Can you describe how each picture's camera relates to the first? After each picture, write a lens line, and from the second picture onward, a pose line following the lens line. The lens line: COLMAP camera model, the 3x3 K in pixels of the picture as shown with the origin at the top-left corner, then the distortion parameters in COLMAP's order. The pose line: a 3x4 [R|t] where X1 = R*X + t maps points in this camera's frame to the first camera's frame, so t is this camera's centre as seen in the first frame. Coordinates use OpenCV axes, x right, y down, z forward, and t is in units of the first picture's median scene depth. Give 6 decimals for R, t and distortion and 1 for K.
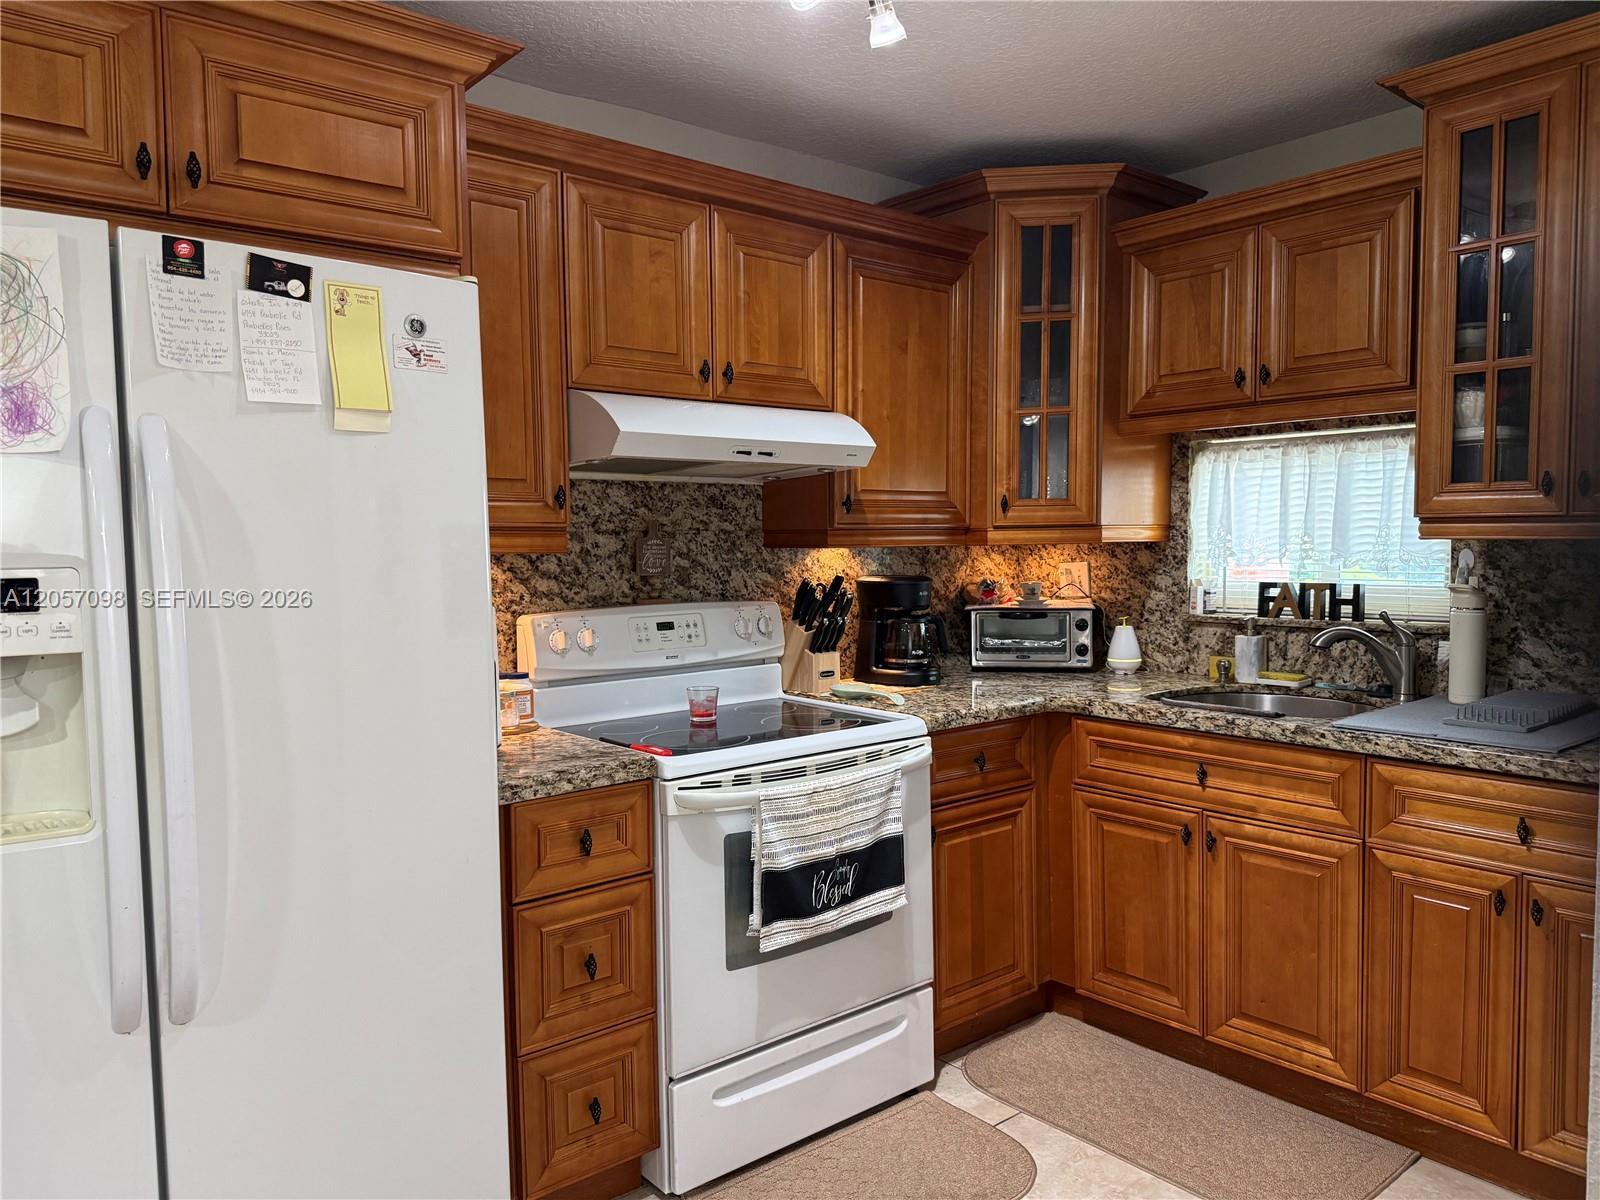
lens RADIAL K [[1126.5, 0, 802.1], [0, 1126.5, 587.5], [0, 0, 1]] dist [-0.002171, -0.003868]
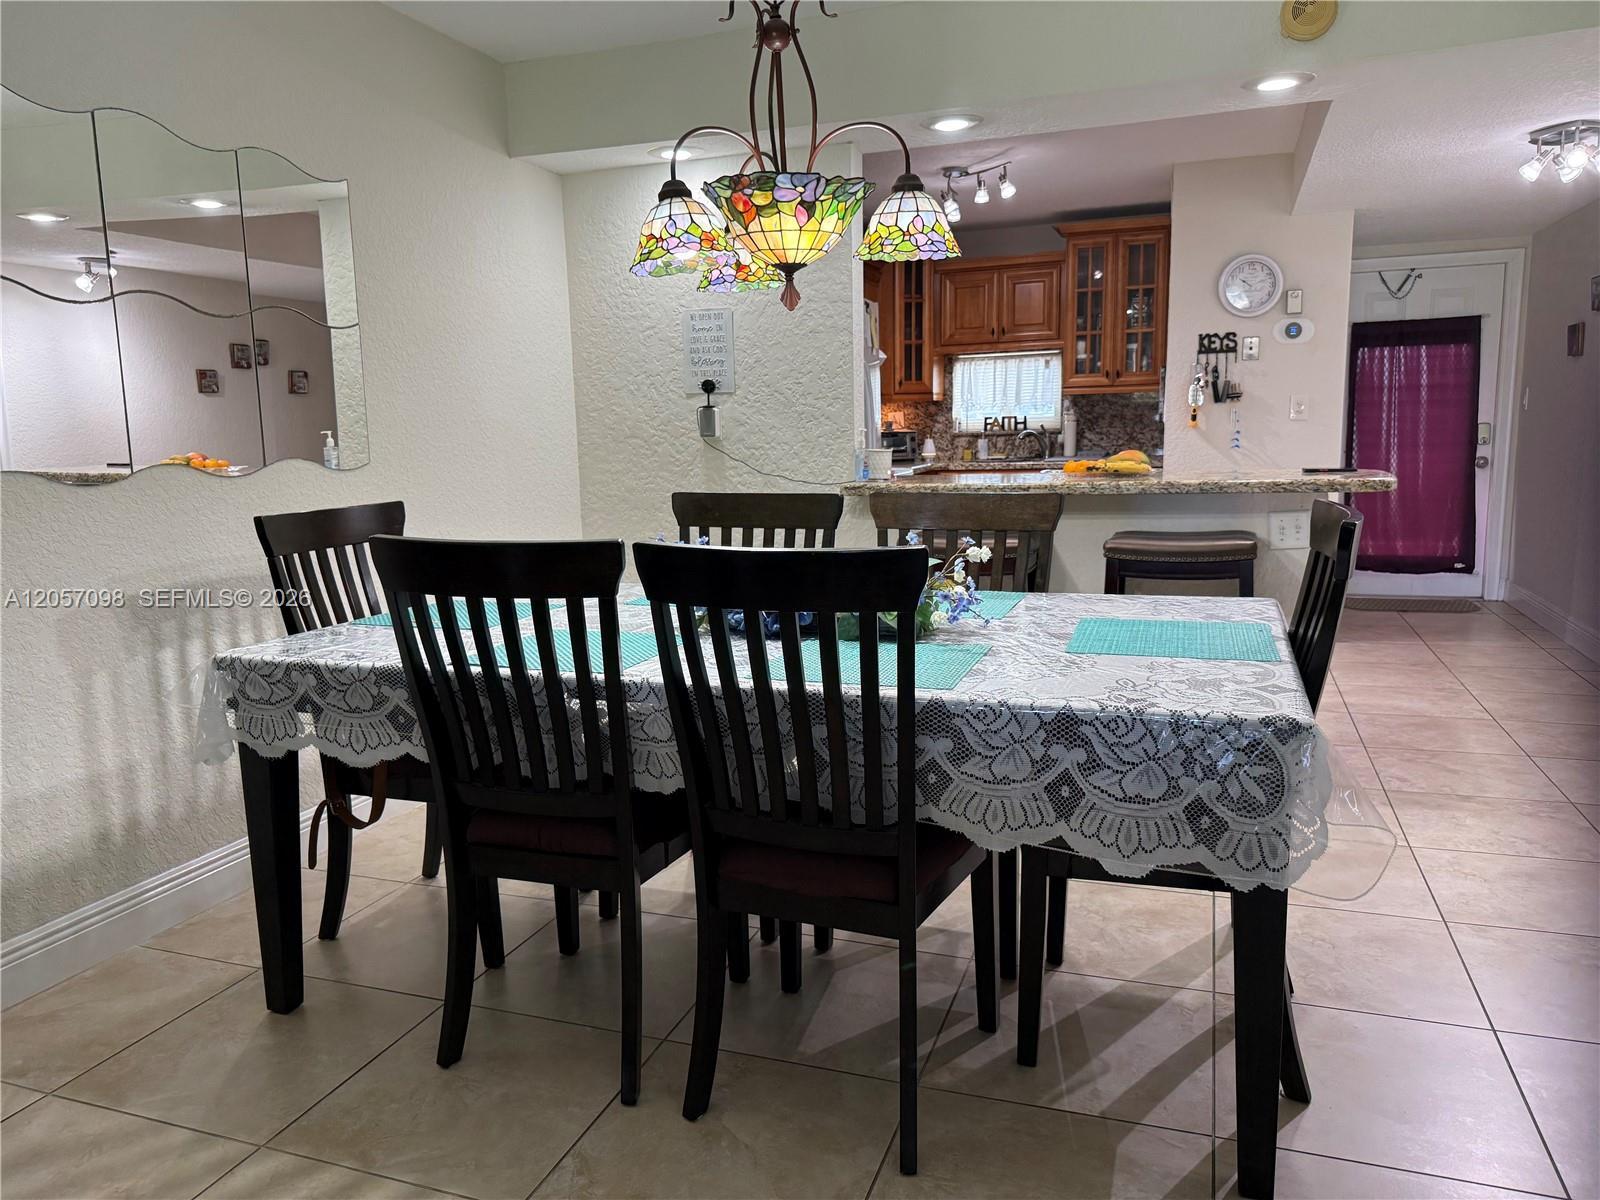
lens RADIAL K [[1126.5, 0, 793.6], [0, 1126.5, 603.7], [0, 0, 1]] dist [-0.002171, -0.003868]
pose [[0.858468, -0.098203, 0.503378, -1.244615], [0.045905, 0.992270, 0.115293, 0.099536], [-0.510809, -0.075868, 0.856340, -0.911216]]
